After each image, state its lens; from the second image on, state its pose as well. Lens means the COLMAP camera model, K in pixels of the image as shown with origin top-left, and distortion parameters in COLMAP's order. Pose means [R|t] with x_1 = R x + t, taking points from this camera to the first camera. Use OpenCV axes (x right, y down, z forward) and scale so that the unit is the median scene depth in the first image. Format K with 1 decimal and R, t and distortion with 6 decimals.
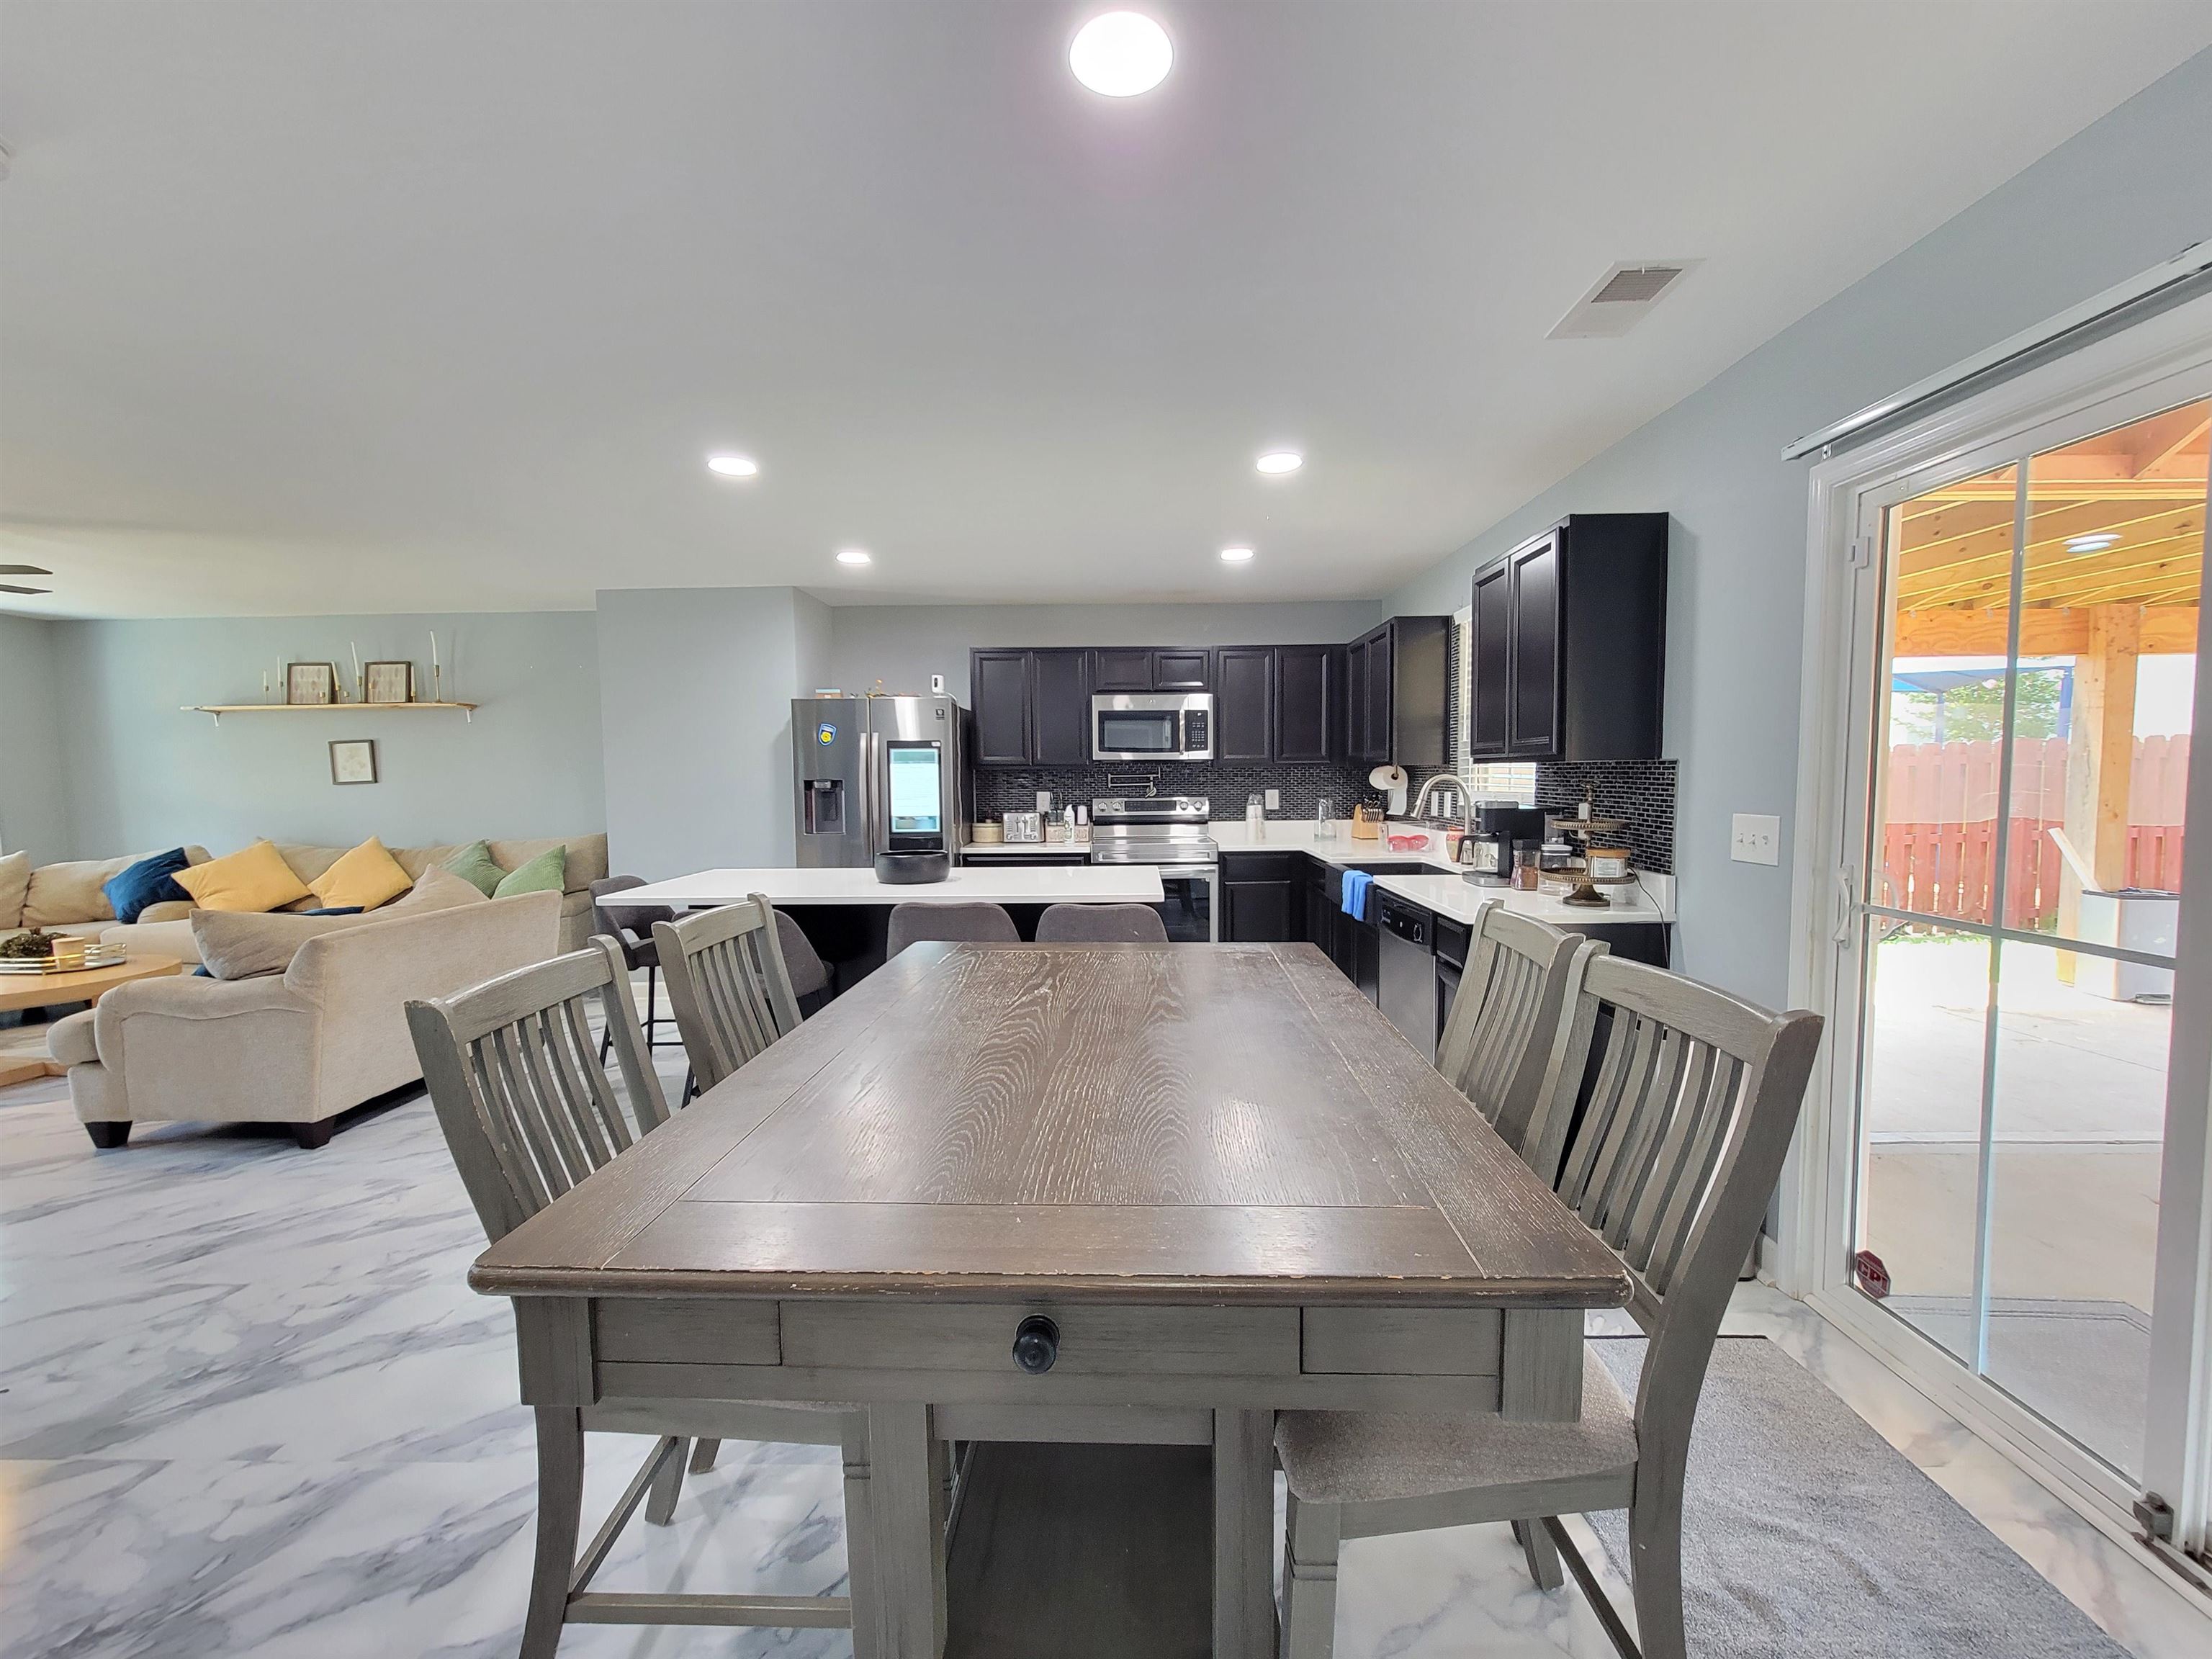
lens RADIAL K [[911.7, 0, 1106.0], [0, 911.7, 829.5], [0, 0, 1]] dist [-0.000041, 0.003364]
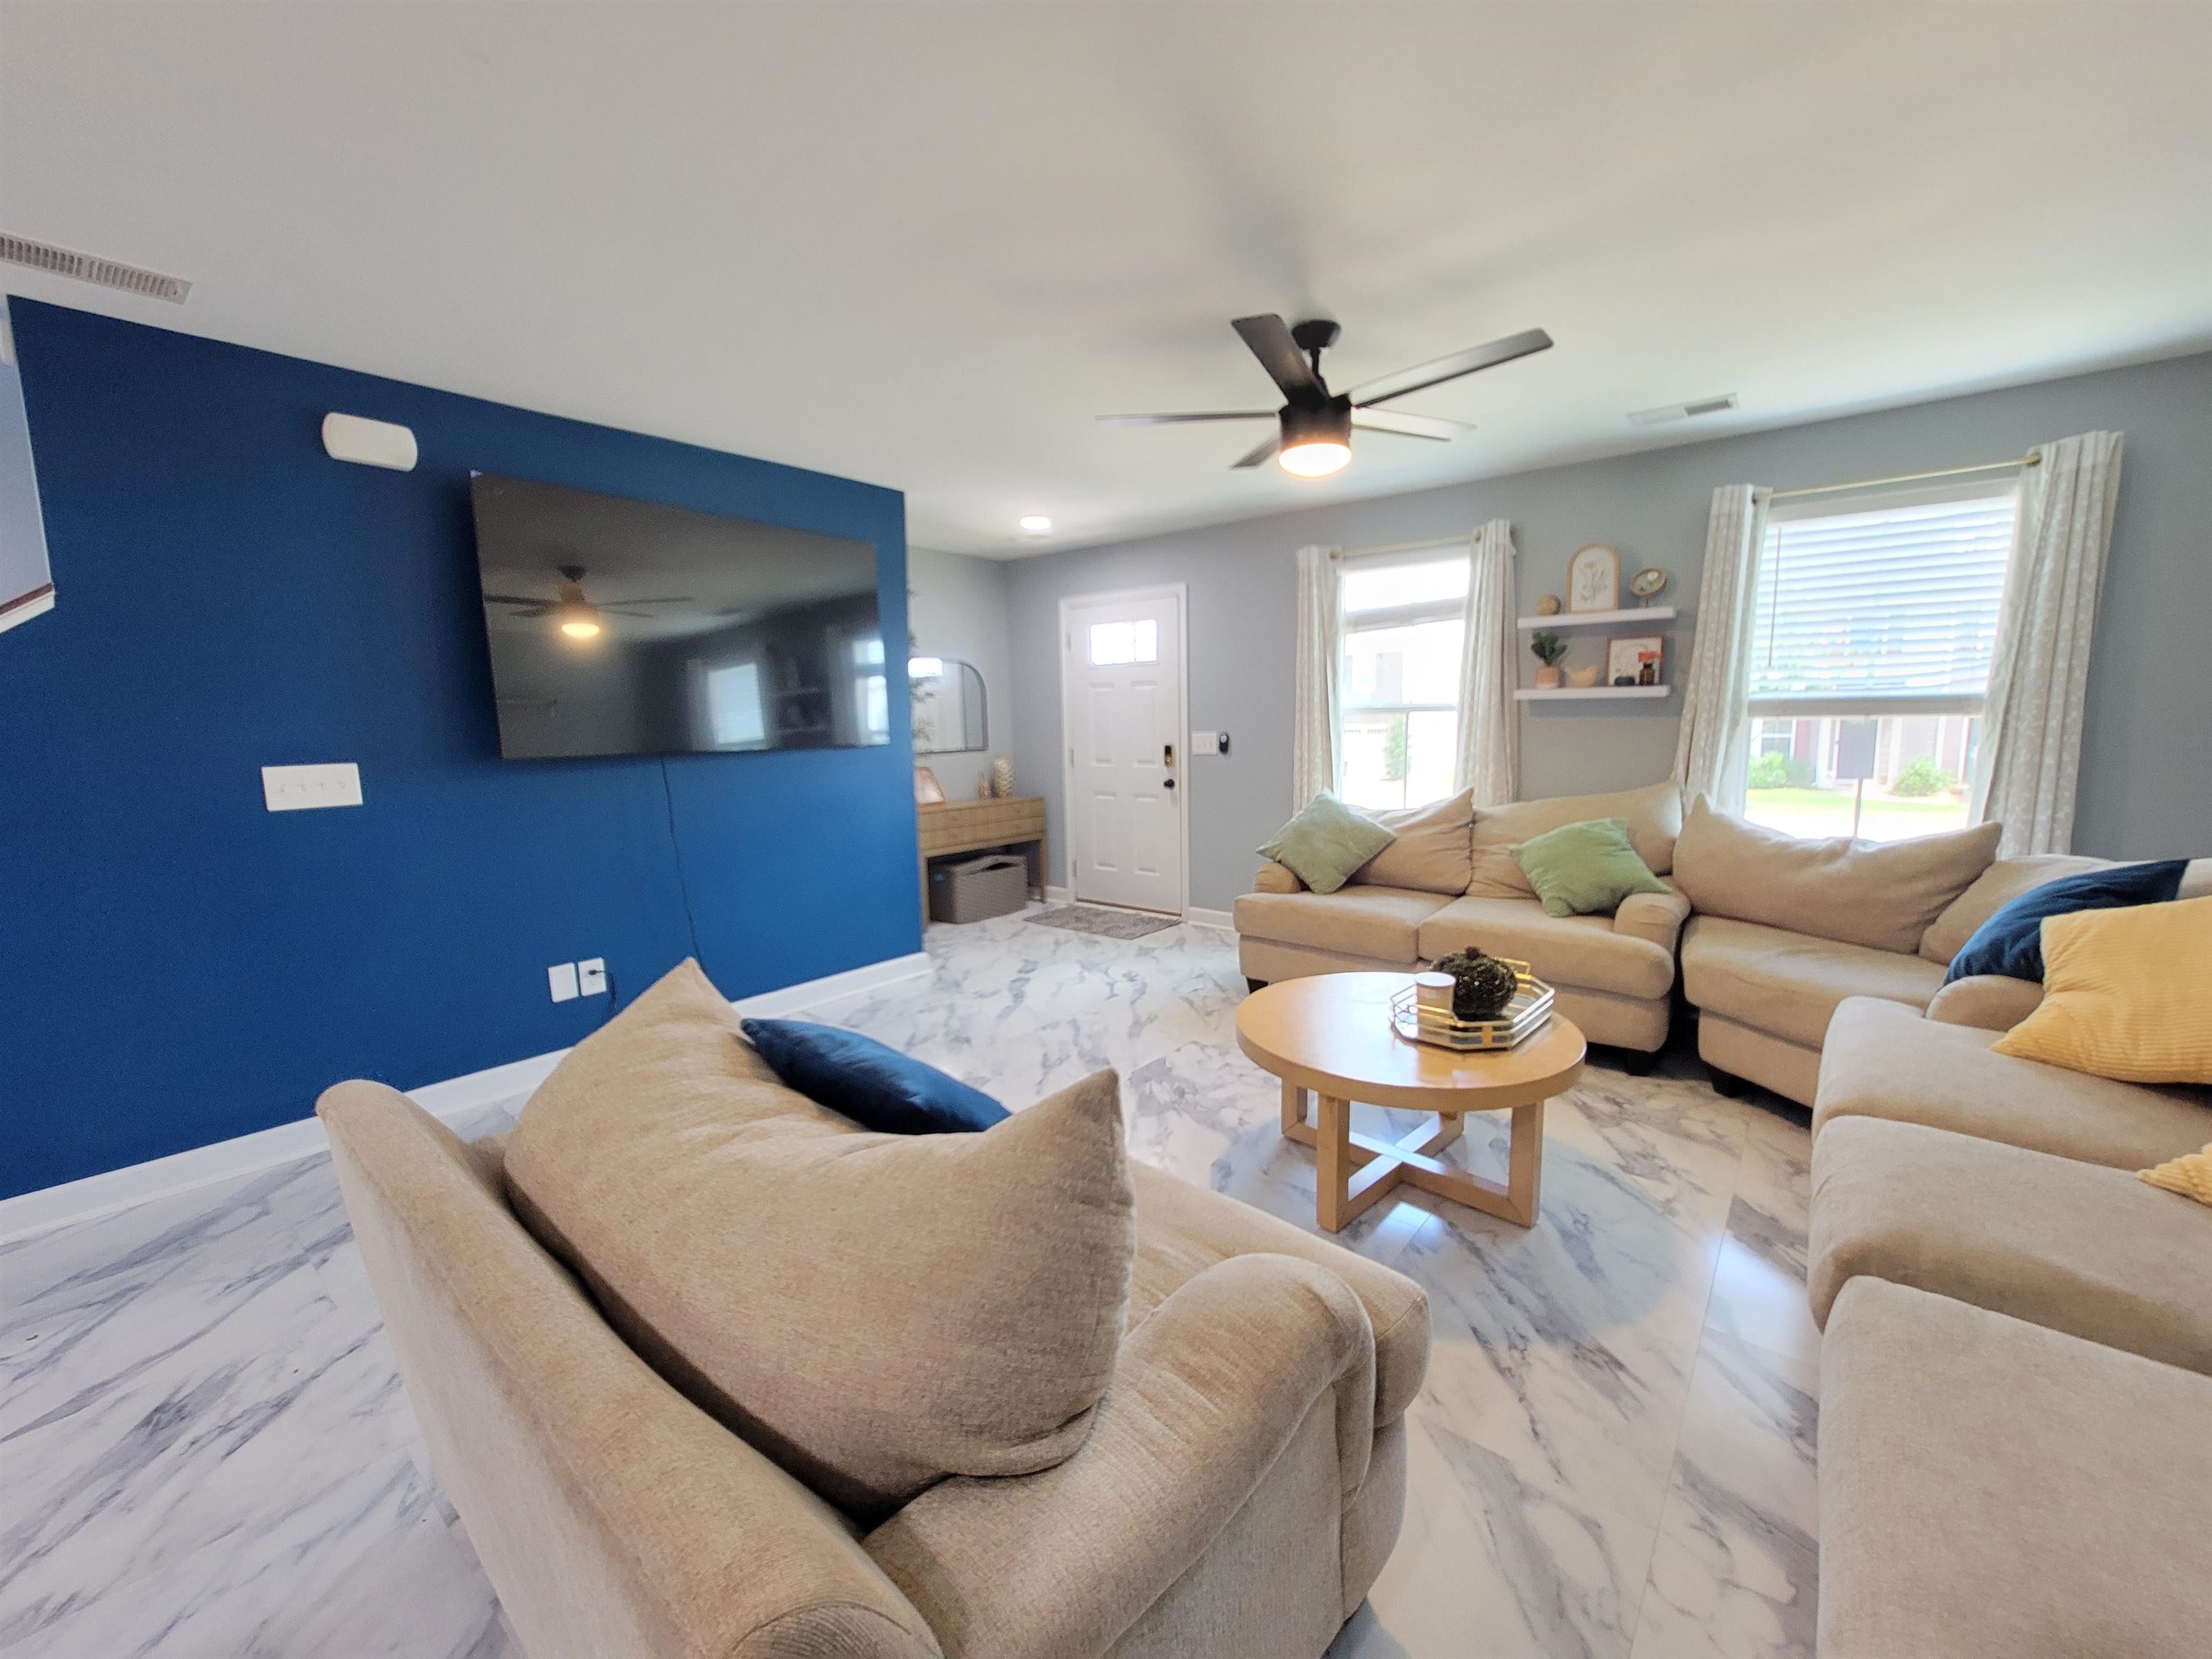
lens RADIAL K [[885.3, 0, 1110.2], [0, 885.3, 833.3], [0, 0, 1]] dist [-0.000834, 0.000096]
pose [[-0.612389, 0.124904, -0.780627, -0.459415], [-0.026593, 0.983626, 0.178247, -0.048465], [0.790109, 0.129916, -0.599040, 0.904287]]
